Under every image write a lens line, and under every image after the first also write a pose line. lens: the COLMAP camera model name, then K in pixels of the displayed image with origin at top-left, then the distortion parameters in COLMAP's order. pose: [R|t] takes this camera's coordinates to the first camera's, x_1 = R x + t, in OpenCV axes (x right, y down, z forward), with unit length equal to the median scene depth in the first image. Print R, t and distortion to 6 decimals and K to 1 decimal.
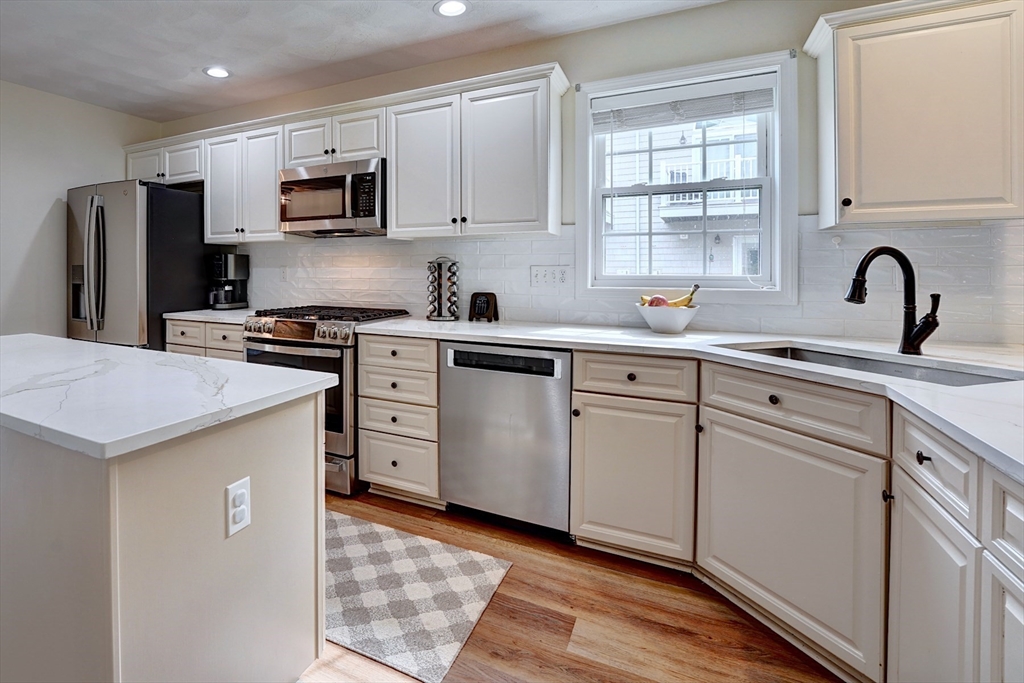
lens RADIAL K [[506.2, 0, 392.3], [0, 506.2, 271.7], [0, 0, 1]] dist [-0.030986, 0.001837]
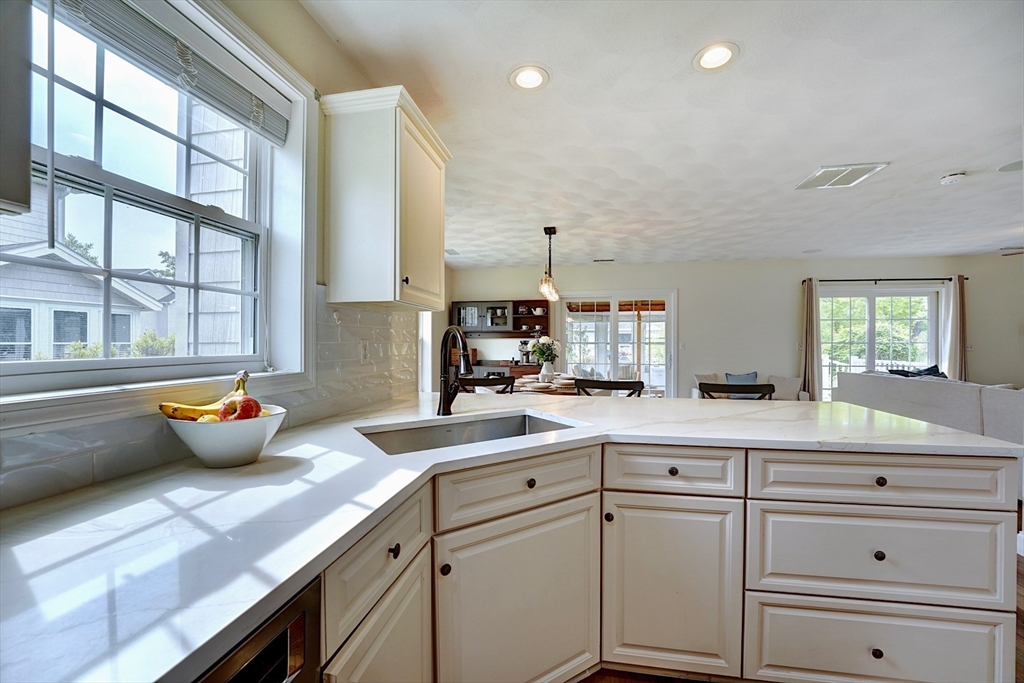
lens RADIAL K [[416.0, 0, 509.2], [0, 416.0, 344.5], [0, 0, 1]] dist [-0.029805, 0.003360]
pose [[-0.328681, -0.005143, 0.944427, 0.022594], [0.002300, 0.999978, 0.006246, -0.009300], [-0.944438, 0.004225, -0.328662, 0.855180]]
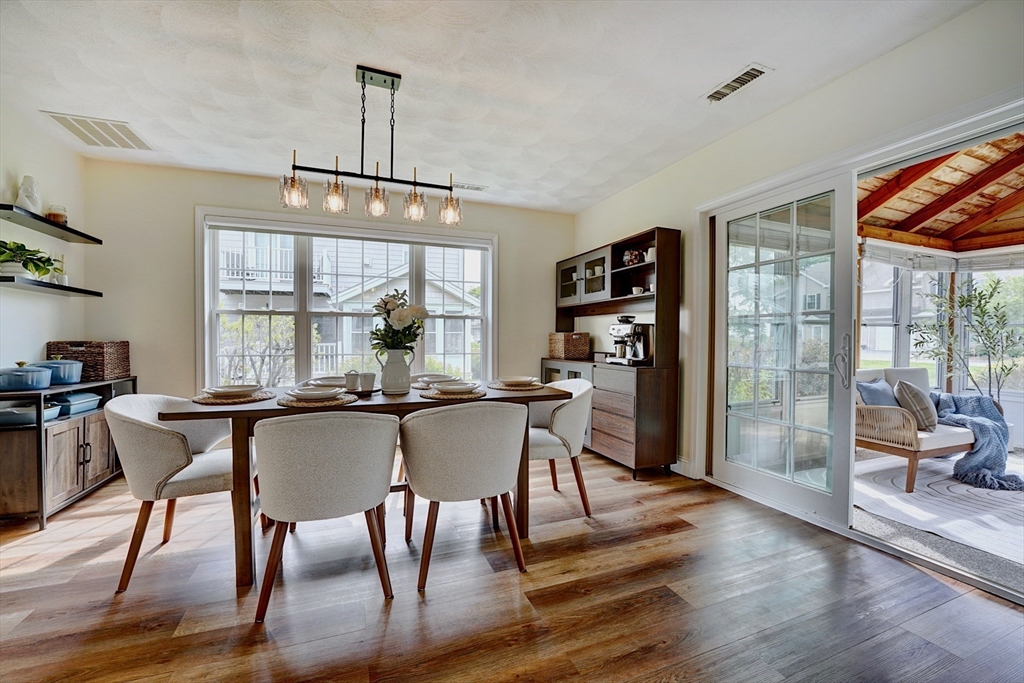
lens RADIAL K [[416.0, 0, 509.6], [0, 416.0, 344.3], [0, 0, 1]] dist [-0.029805, 0.003360]
pose [[0.628159, -0.014322, 0.777953, 1.249046], [0.003384, 0.999871, 0.015675, 0.059002], [-0.778078, -0.007214, 0.628127, -0.776898]]
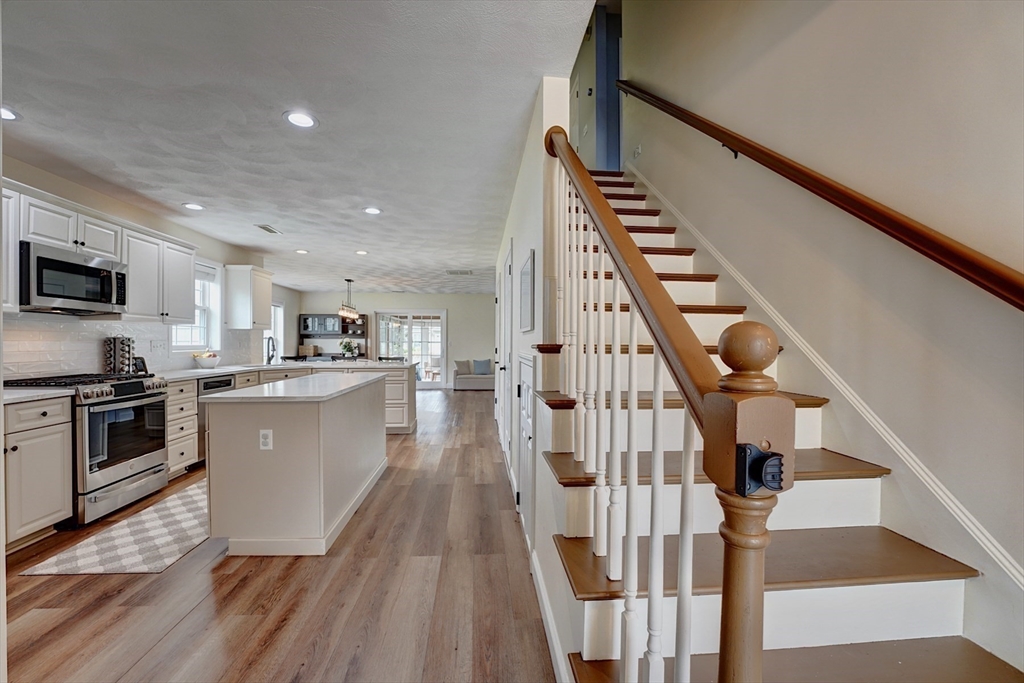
lens RADIAL K [[416.0, 0, 508.7], [0, 416.0, 346.0], [0, 0, 1]] dist [-0.029805, 0.003360]
pose [[-0.564699, -0.010343, 0.825232, -1.906297], [-0.000401, 0.999925, 0.012258, -0.011578], [-0.825297, 0.006591, -0.564660, 0.914184]]
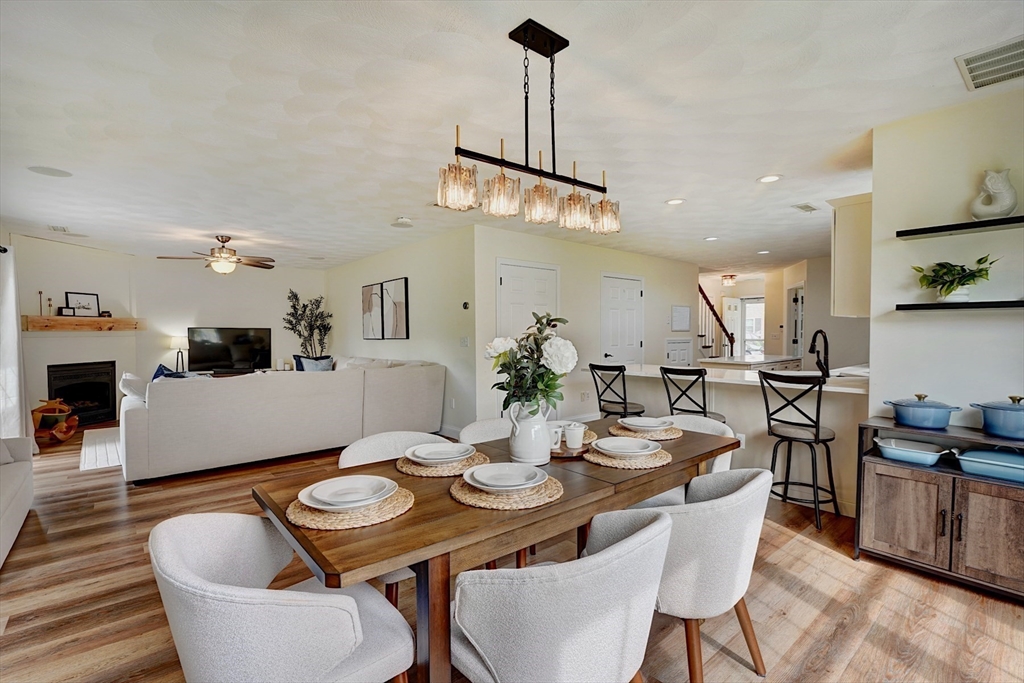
lens RADIAL K [[479.7, 0, 507.1], [0, 479.7, 340.4], [0, 0, 1]] dist [-0.016235, 0.001214]
pose [[-0.340541, 0.014880, -0.940112, 2.596542], [-0.000563, 0.999871, 0.016030, -0.024812], [0.940229, 0.005988, -0.340489, 0.266079]]
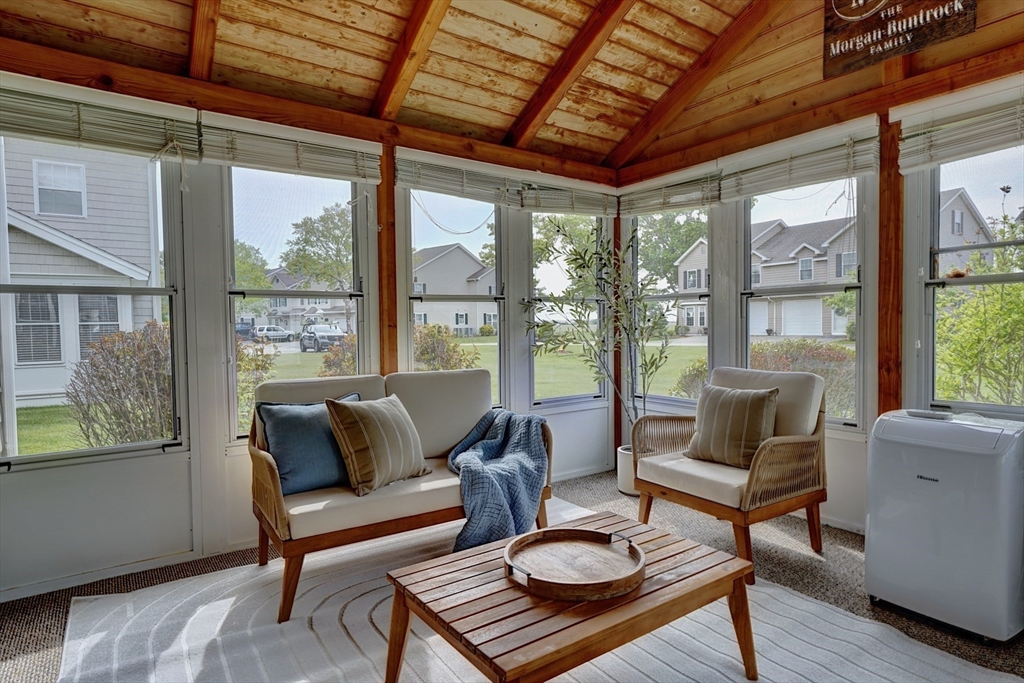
lens RADIAL K [[572.6, 0, 510.0], [0, 572.6, 343.2], [0, 0, 1]] dist [-0.001861, 0.000567]
pose [[0.417696, -0.038690, 0.907763, 2.319186], [0.022020, 0.999231, 0.032457, 0.075165], [-0.908320, 0.006432, 0.418227, -1.651701]]
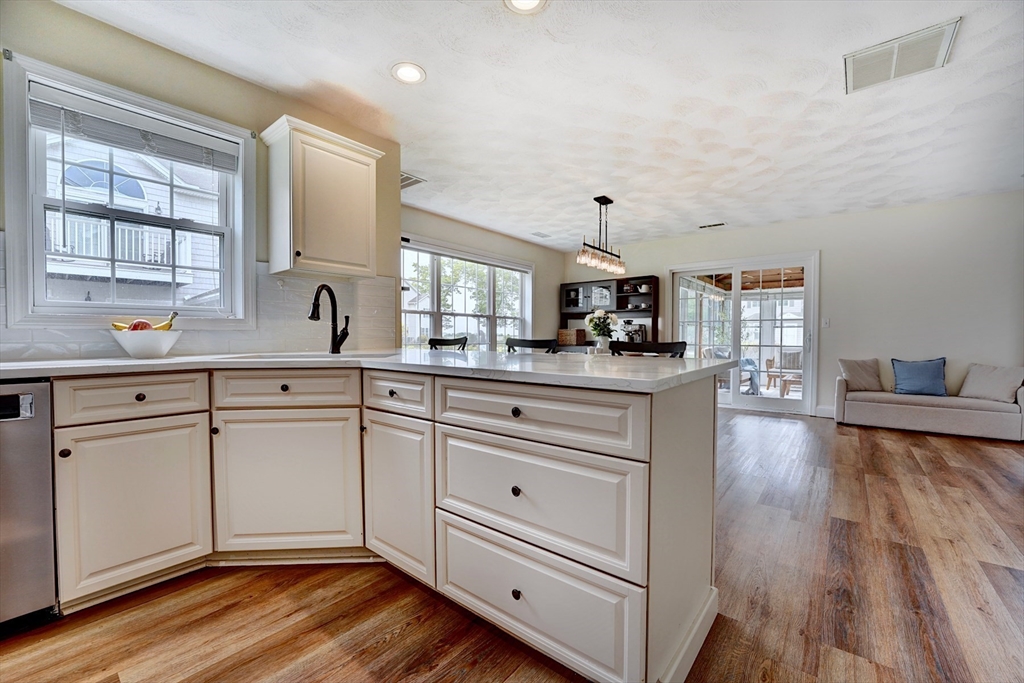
lens RADIAL K [[416.0, 0, 509.6], [0, 416.0, 346.7], [0, 0, 1]] dist [-0.029805, 0.003360]
pose [[0.162009, -0.027631, 0.986402, -0.138937], [0.003737, 0.999618, 0.027387, 0.079422], [-0.986782, -0.000751, 0.162051, 0.152971]]
